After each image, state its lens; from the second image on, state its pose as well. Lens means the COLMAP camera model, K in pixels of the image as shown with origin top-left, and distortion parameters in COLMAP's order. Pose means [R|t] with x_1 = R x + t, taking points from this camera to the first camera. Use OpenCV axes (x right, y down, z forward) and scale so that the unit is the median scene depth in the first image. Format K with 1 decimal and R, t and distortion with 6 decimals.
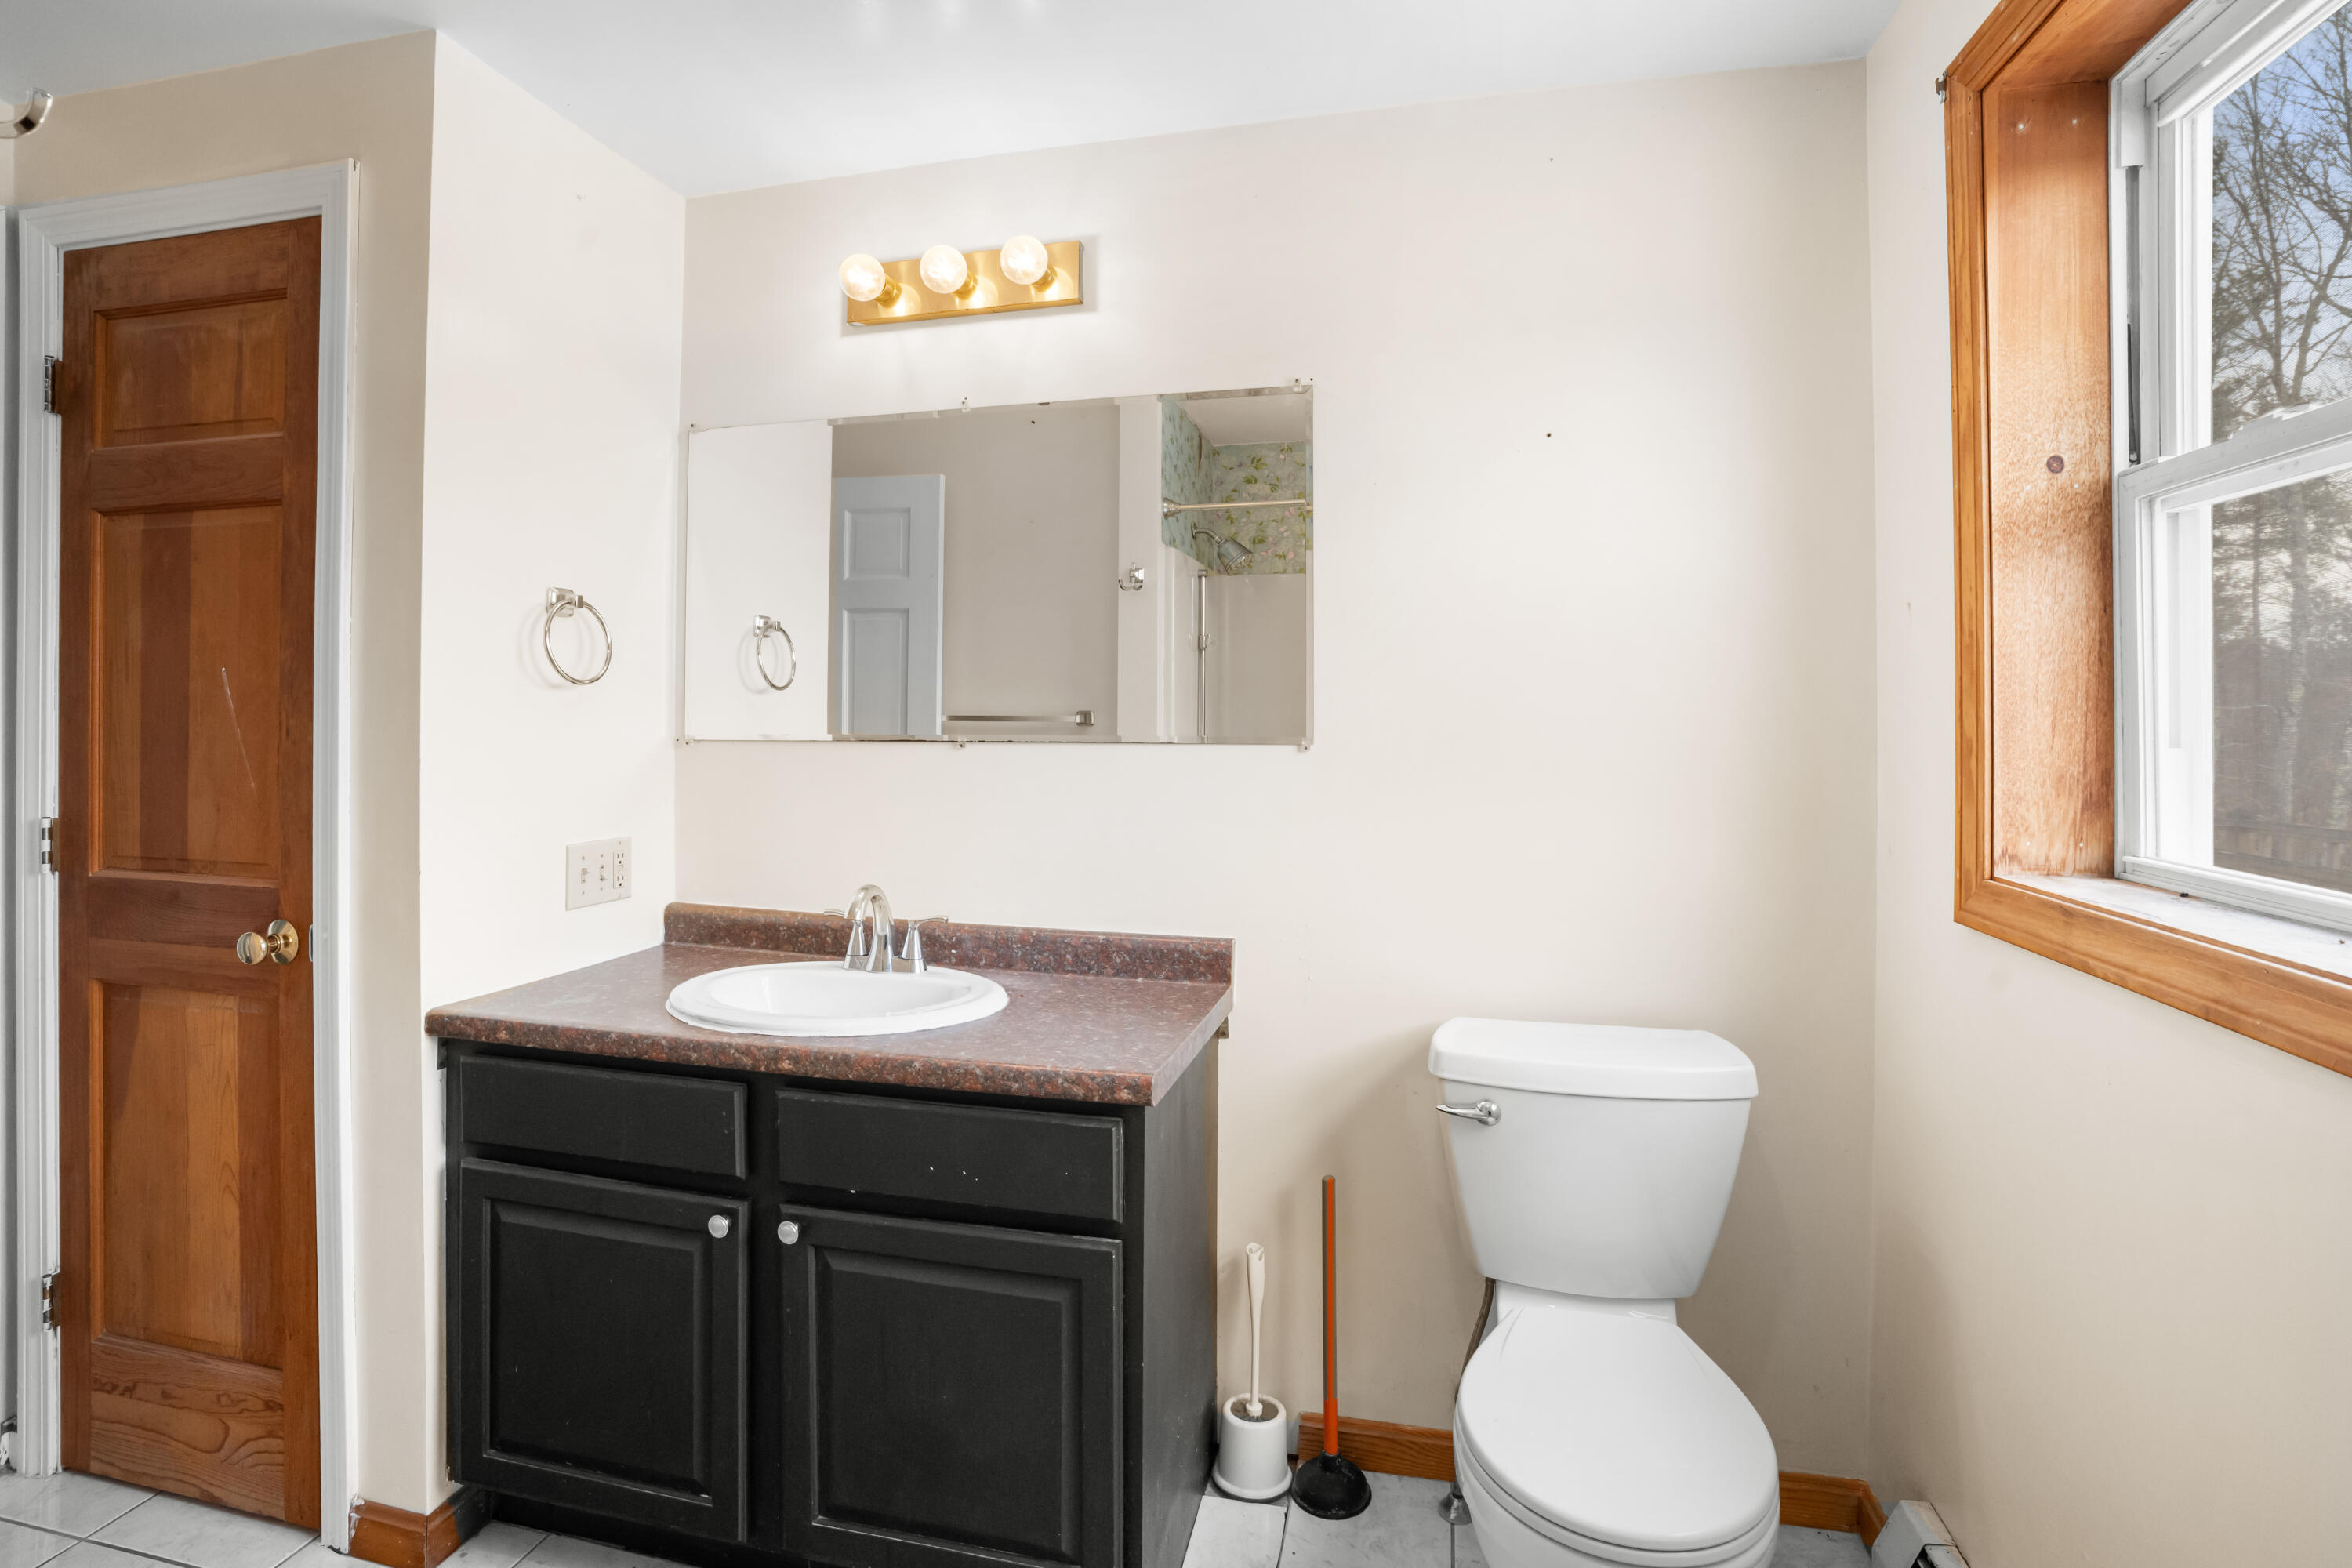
lens RADIAL K [[1114.6, 0, 1172.4], [0, 1114.6, 720.4], [0, 0, 1]] dist [-0.081042, 0.029755]
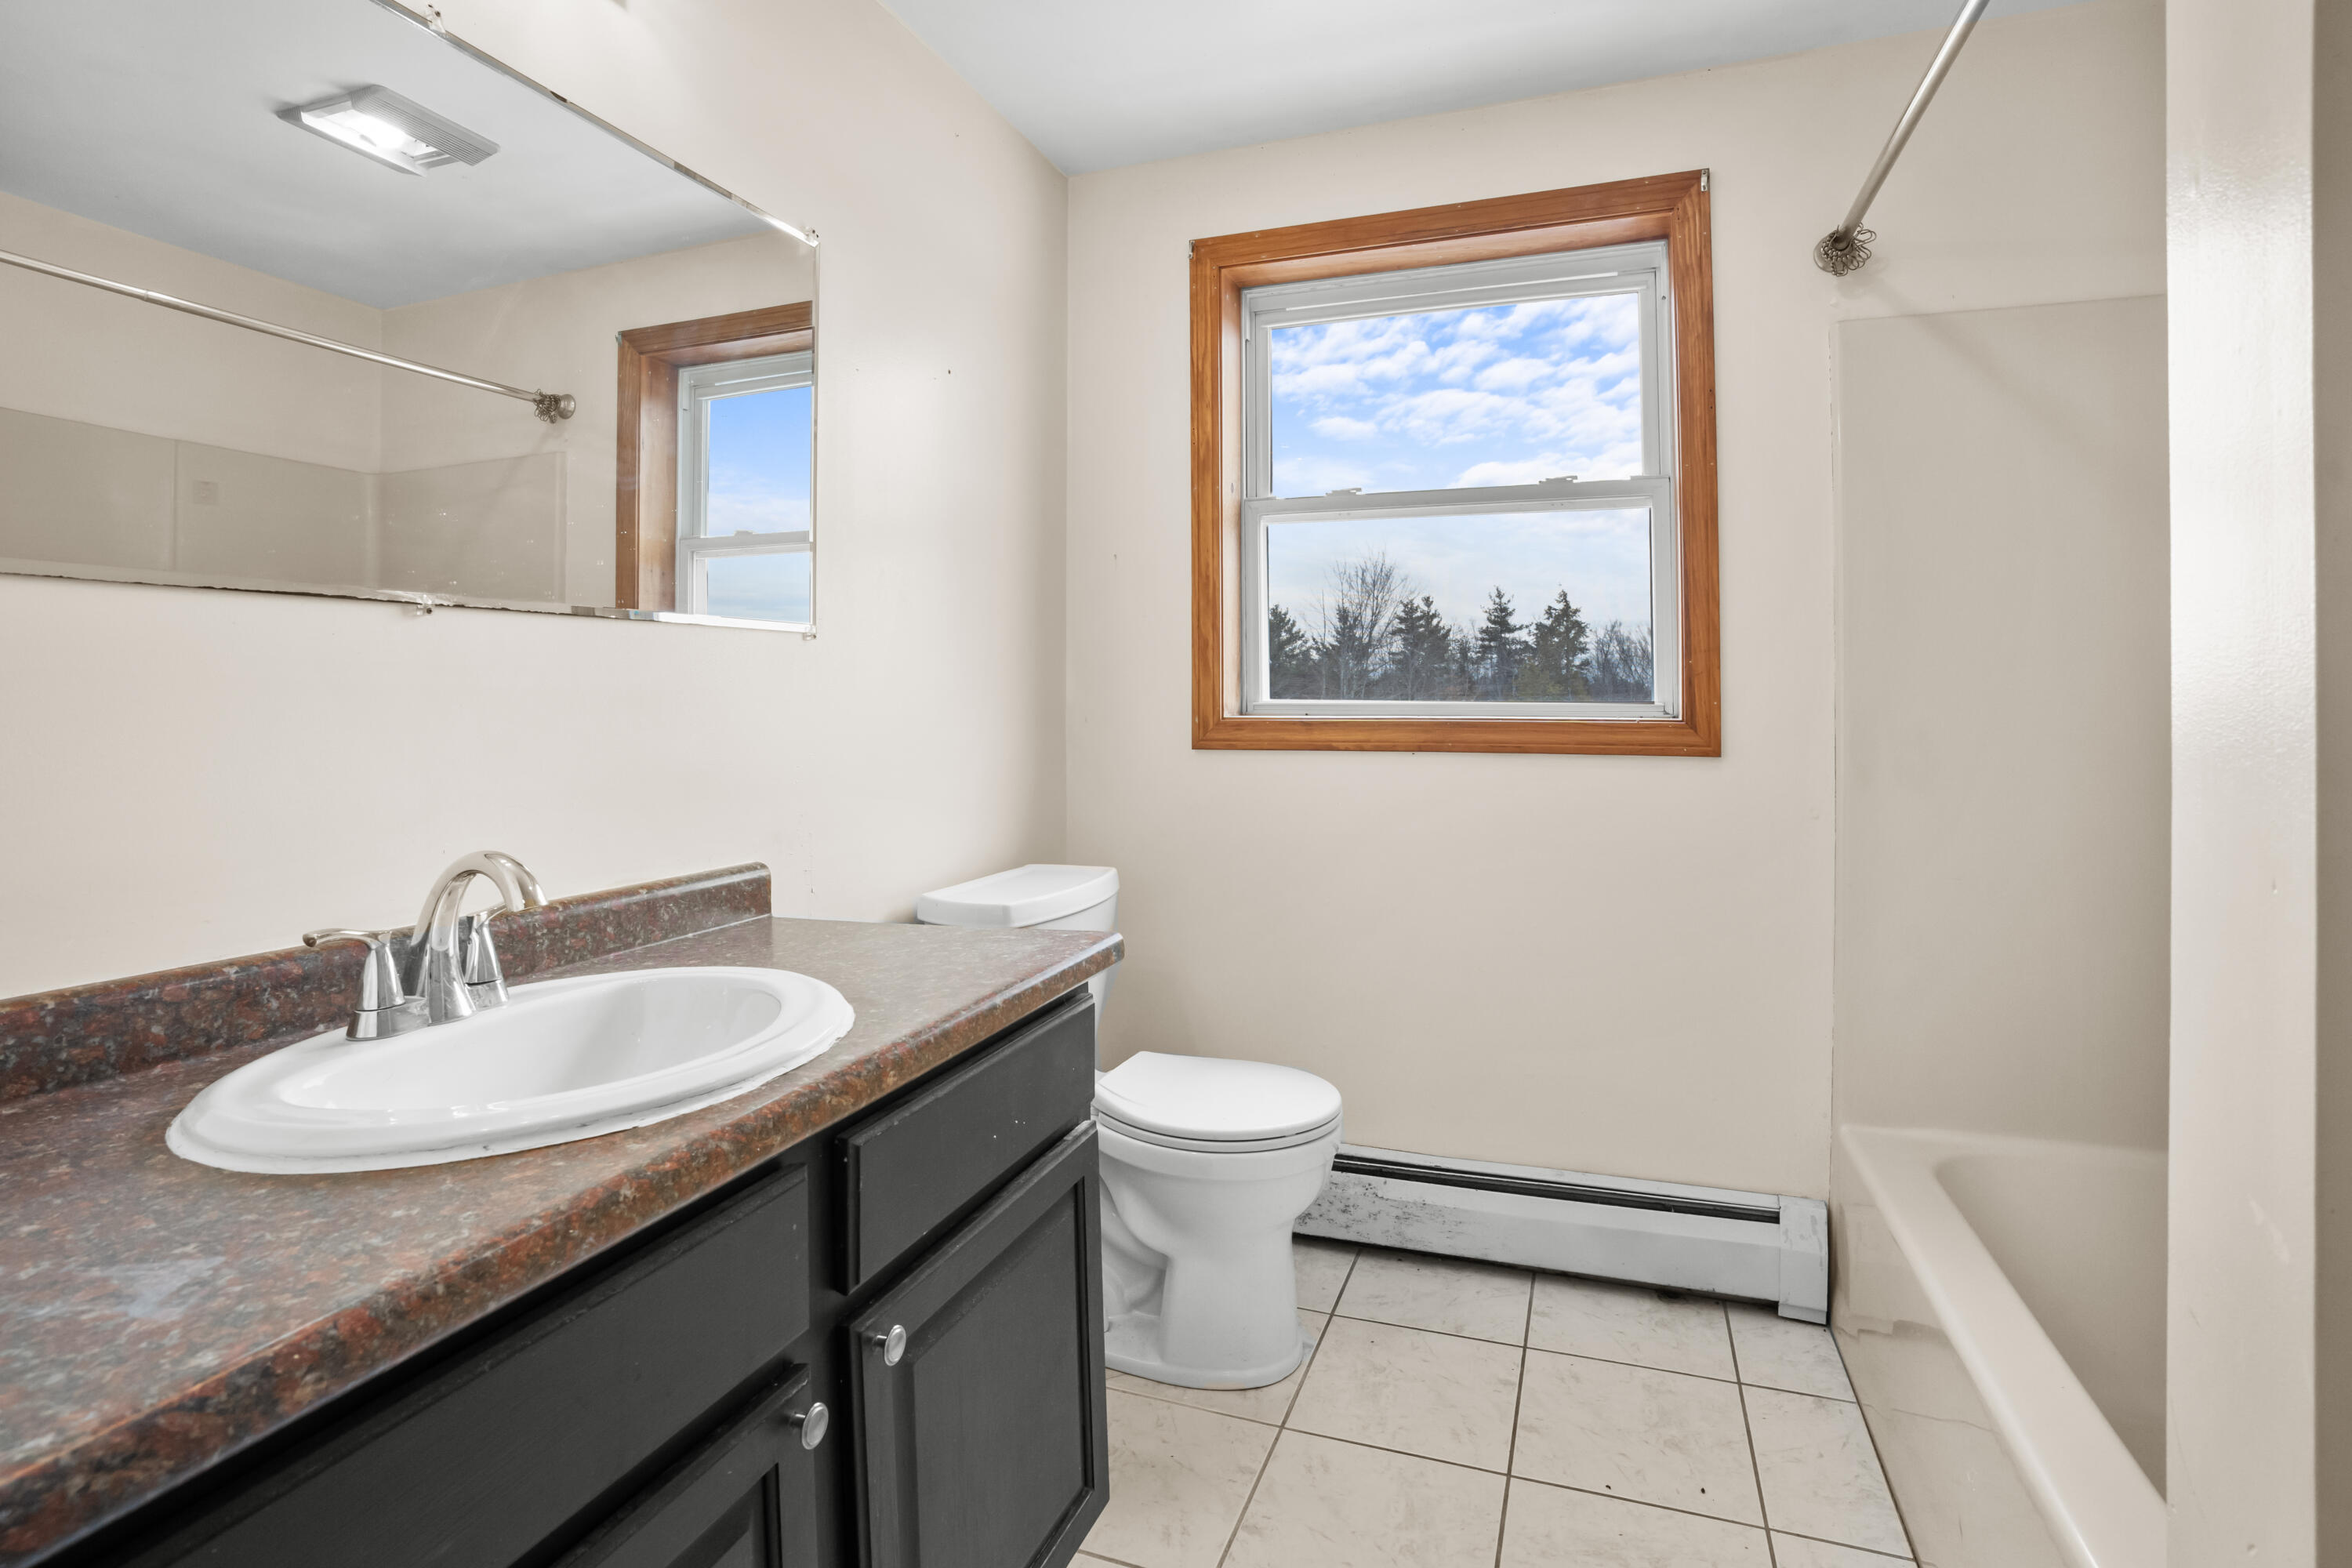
lens RADIAL K [[1114.6, 0, 1172.4], [0, 1114.6, 720.4], [0, 0, 1]] dist [-0.081042, 0.029755]
pose [[0.134197, -0.023884, 0.990667, -0.899745], [0.012098, 0.999674, 0.022463, 0.092175], [-0.990881, 0.008970, 0.134443, 0.716599]]
